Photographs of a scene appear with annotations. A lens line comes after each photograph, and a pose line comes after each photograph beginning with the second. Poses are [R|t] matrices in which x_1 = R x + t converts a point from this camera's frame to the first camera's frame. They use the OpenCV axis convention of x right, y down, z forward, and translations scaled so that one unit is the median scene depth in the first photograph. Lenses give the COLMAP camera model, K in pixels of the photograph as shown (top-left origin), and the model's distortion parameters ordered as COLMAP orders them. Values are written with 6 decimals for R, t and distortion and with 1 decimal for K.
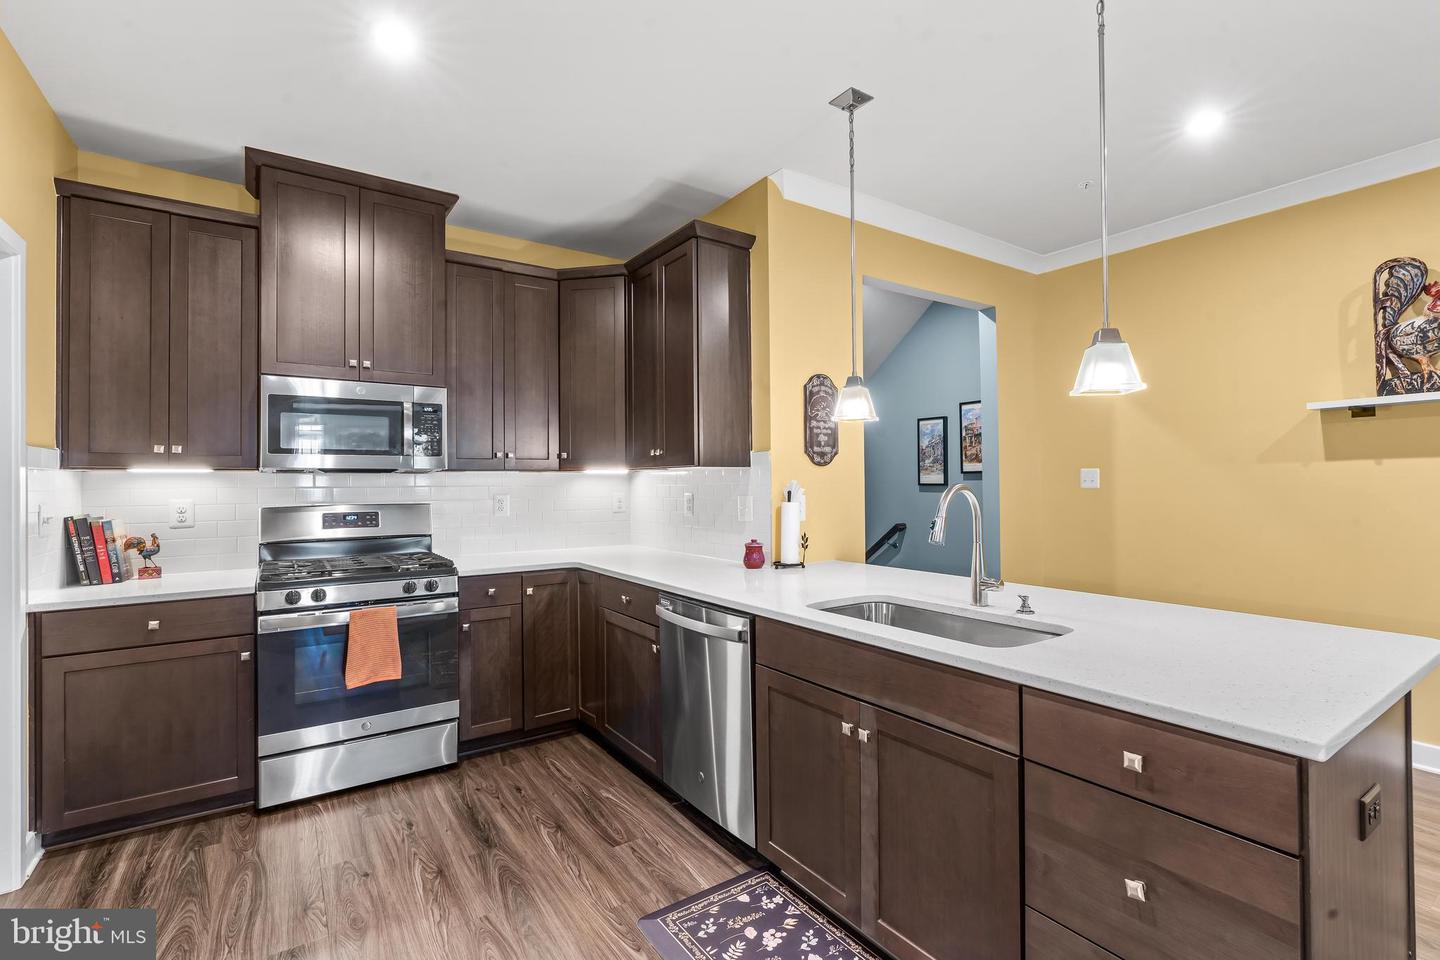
lens RADIAL K [[658.3, 0, 726.3], [0, 658.3, 474.7], [0, 0, 1]] dist [-0.002020, 0.001793]
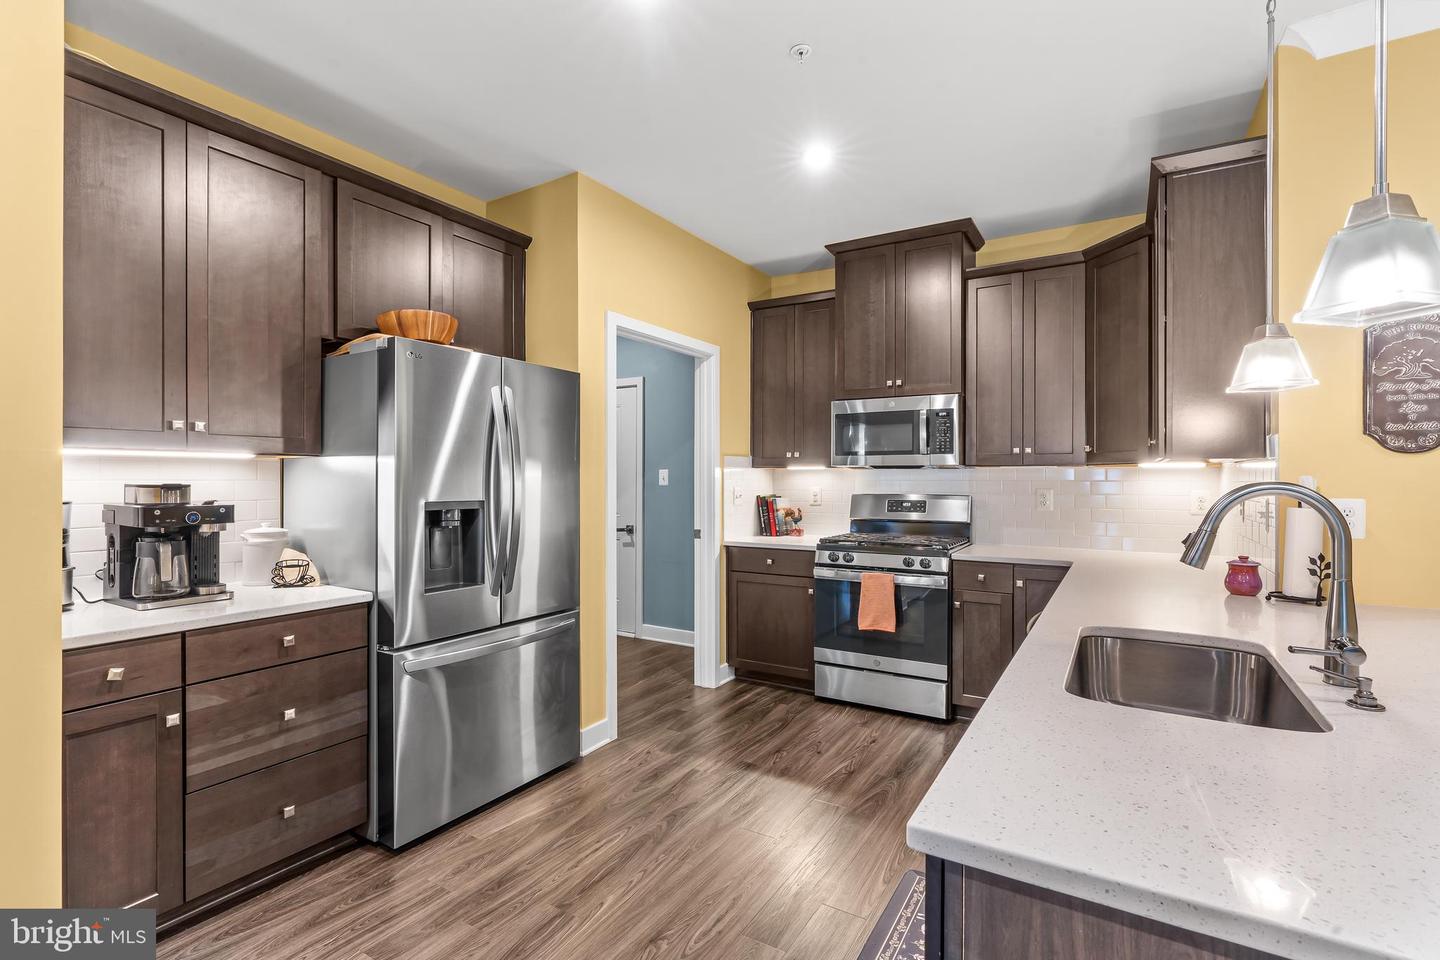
lens RADIAL K [[658.3, 0, 700.1], [0, 658.3, 479.4], [0, 0, 1]] dist [-0.002020, 0.001793]
pose [[0.400657, 0.009355, -0.916180, 0.494004], [0.006957, 0.999888, 0.013252, -0.001862], [0.916202, -0.011683, 0.400547, 0.155152]]
